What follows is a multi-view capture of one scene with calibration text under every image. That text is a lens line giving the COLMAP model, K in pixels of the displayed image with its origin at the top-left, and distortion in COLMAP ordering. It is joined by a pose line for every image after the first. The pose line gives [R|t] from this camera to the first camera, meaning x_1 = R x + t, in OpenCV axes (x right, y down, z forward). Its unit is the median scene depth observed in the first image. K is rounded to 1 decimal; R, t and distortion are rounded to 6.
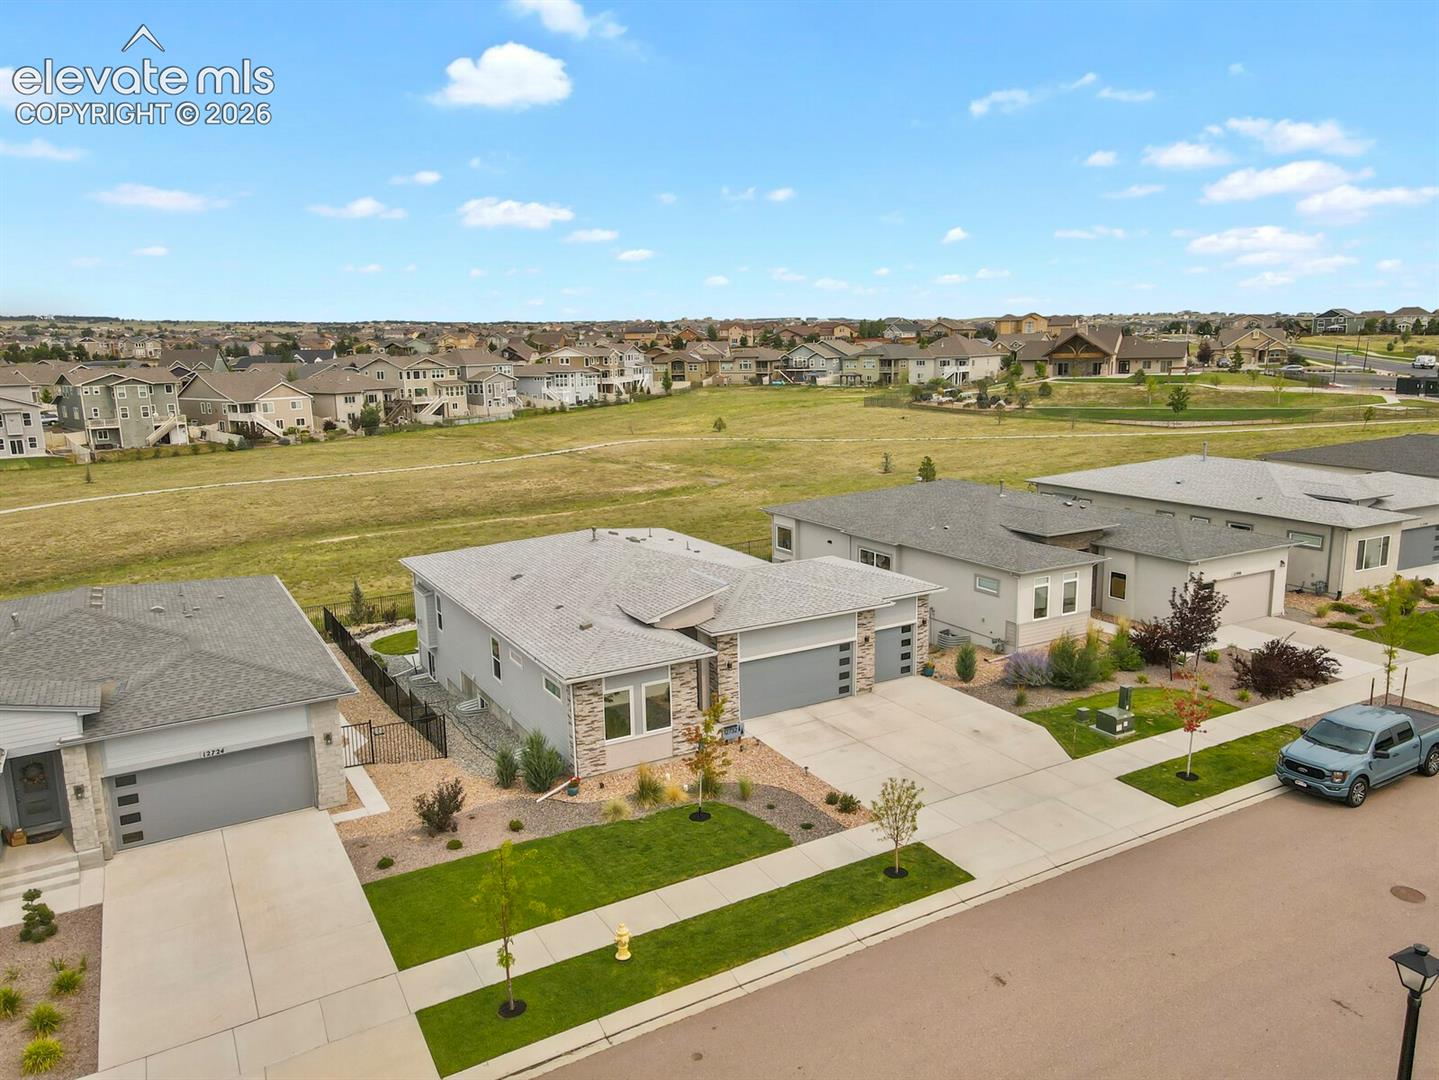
lens RADIAL K [[1046.1, 0, 723.2], [0, 1046.1, 540.3], [0, 0, 1]] dist [0.030464, 0.040159]
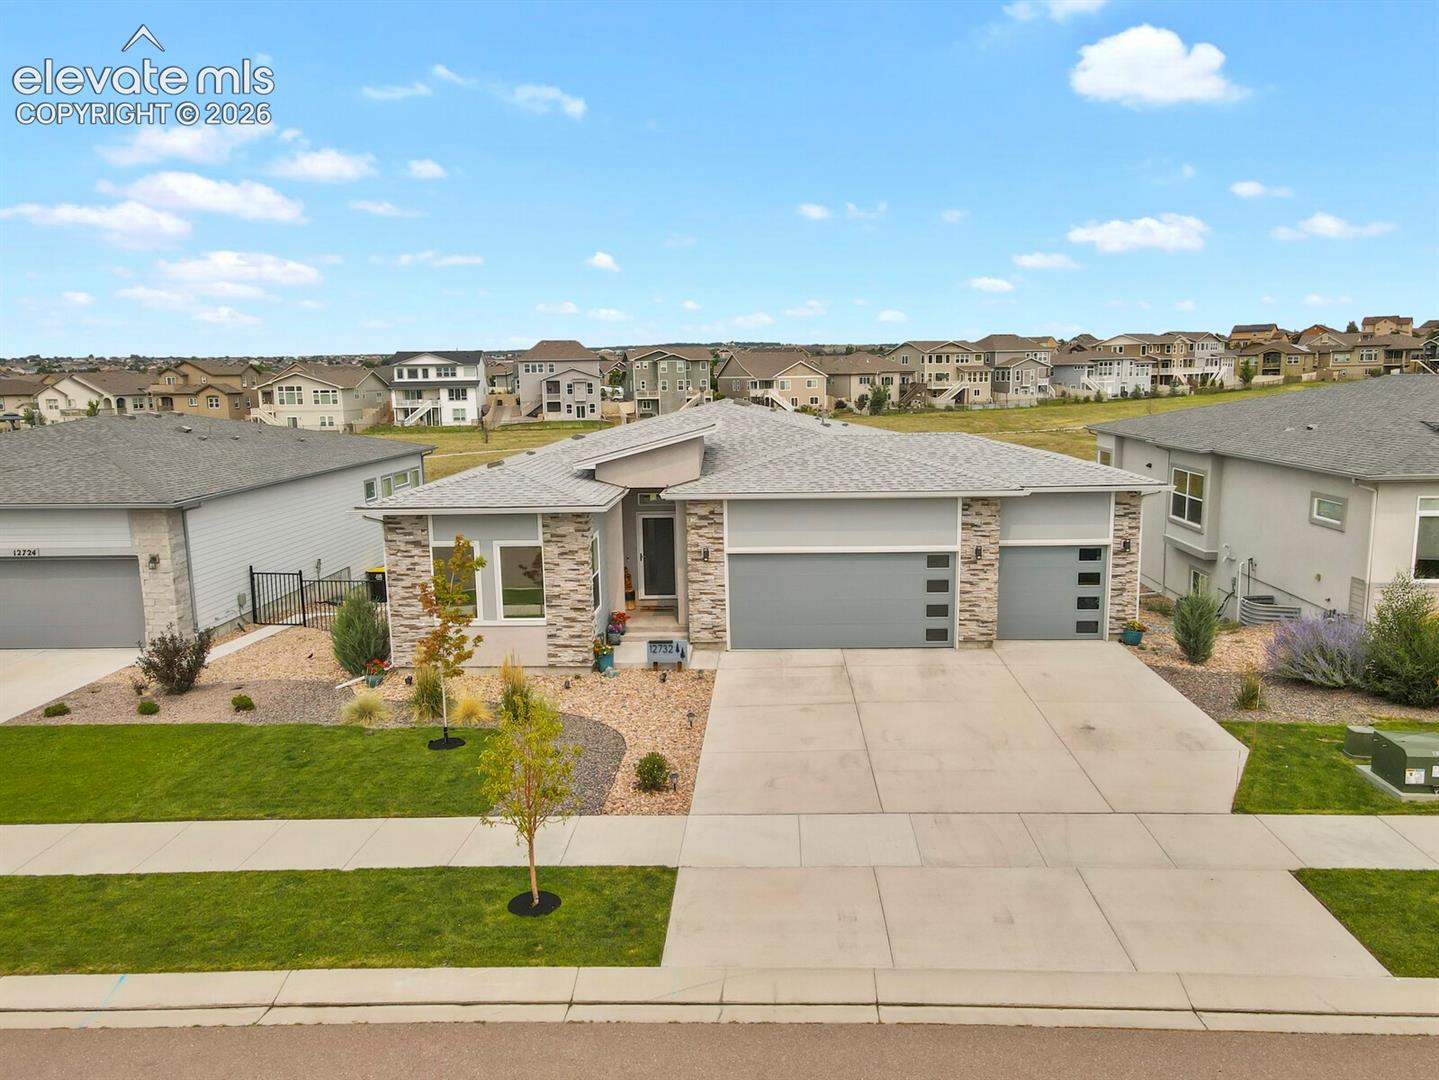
lens RADIAL K [[1046.1, 0, 723.2], [0, 1046.1, 540.3], [0, 0, 1]] dist [0.030464, 0.040159]
pose [[0.844568, 0.091115, -0.527640, 0.085243], [-0.101435, 0.994798, 0.009425, 0.025669], [0.525753, 0.045561, 0.849416, 0.115650]]
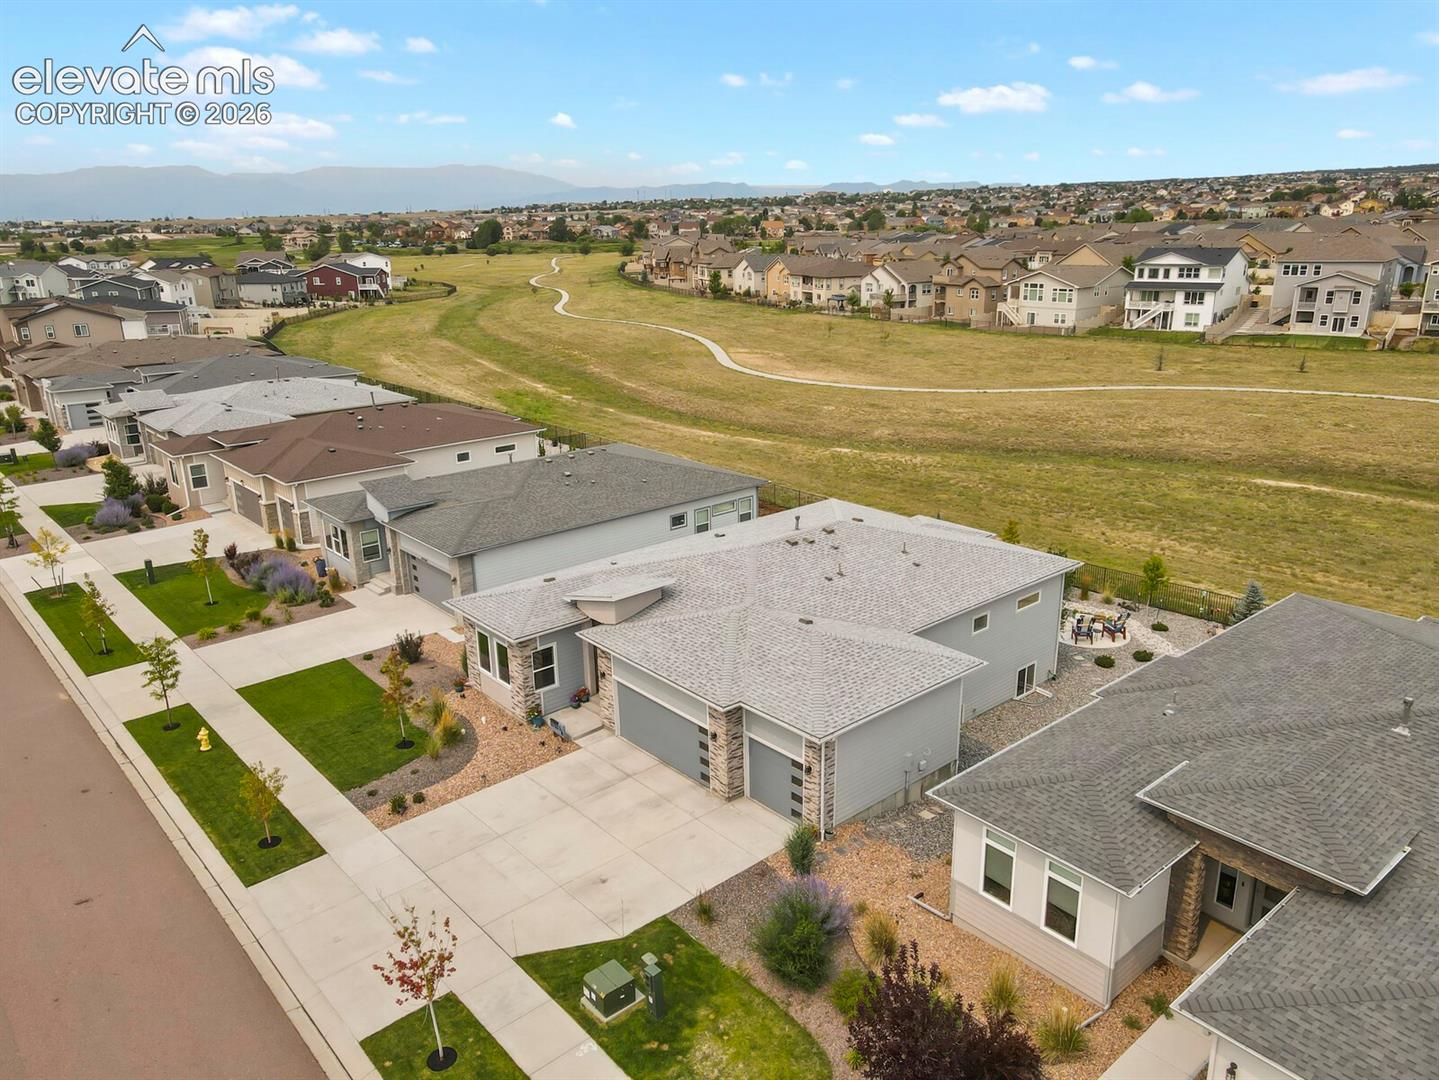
lens RADIAL K [[1046.1, 0, 723.2], [0, 1046.1, 540.3], [0, 0, 1]] dist [0.030464, 0.040159]
pose [[0.200110, 0.311168, -0.929048, 0.222217], [-0.175247, 0.944304, 0.278530, -0.072054], [0.963973, 0.107077, 0.243495, 0.210513]]
